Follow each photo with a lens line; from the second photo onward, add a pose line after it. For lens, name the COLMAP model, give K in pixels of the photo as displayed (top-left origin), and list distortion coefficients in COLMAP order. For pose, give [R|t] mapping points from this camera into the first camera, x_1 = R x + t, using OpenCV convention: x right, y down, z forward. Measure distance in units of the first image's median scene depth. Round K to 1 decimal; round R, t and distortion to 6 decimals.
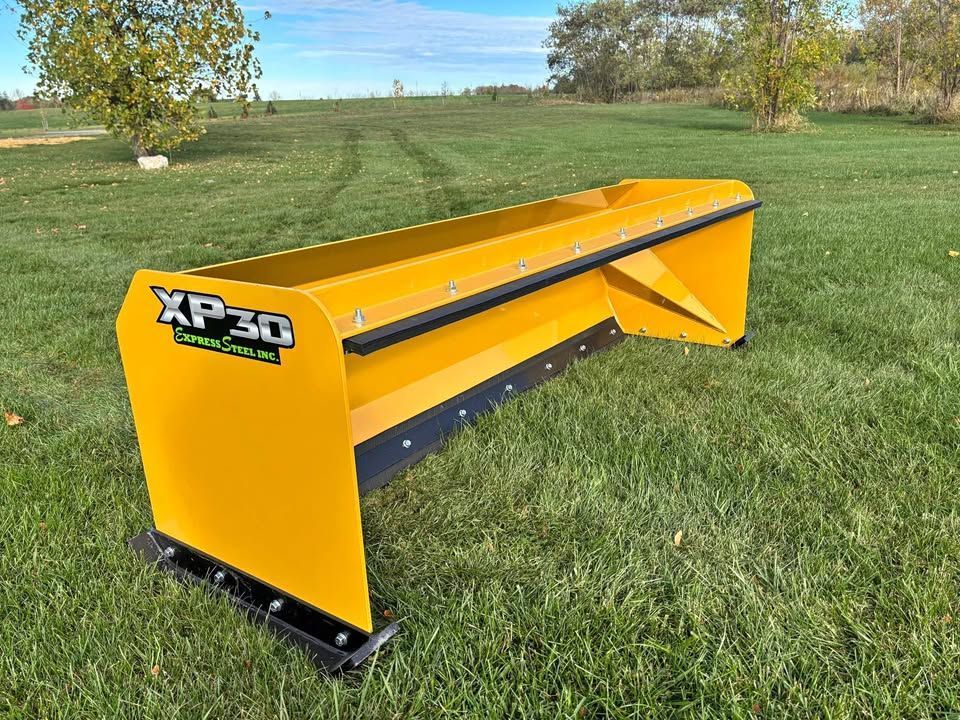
lens RADIAL K [[733.9, 0, 480.0], [0, 733.9, 360.0], [0, 0, 1]] dist [0.004007, -0.003575]
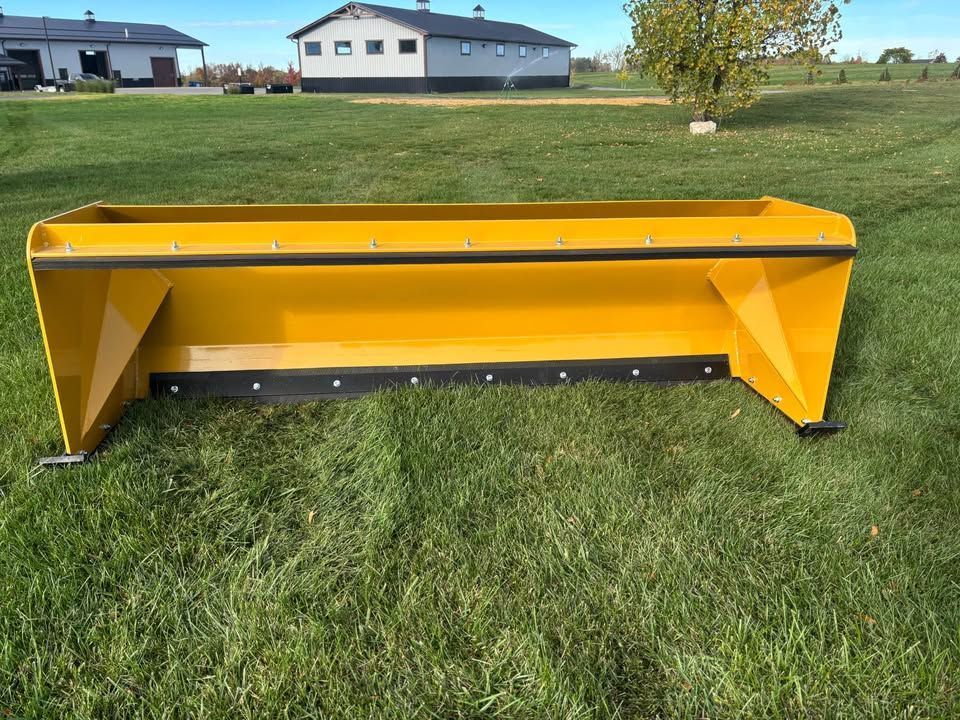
lens RADIAL K [[733.9, 0, 480.0], [0, 733.9, 360.0], [0, 0, 1]] dist [0.004007, -0.003575]
pose [[0.690950, 0.278029, -0.667299, 0.131035], [-0.246575, 0.958367, 0.143988, -0.024579], [0.679550, 0.065051, 0.730739, 0.043166]]
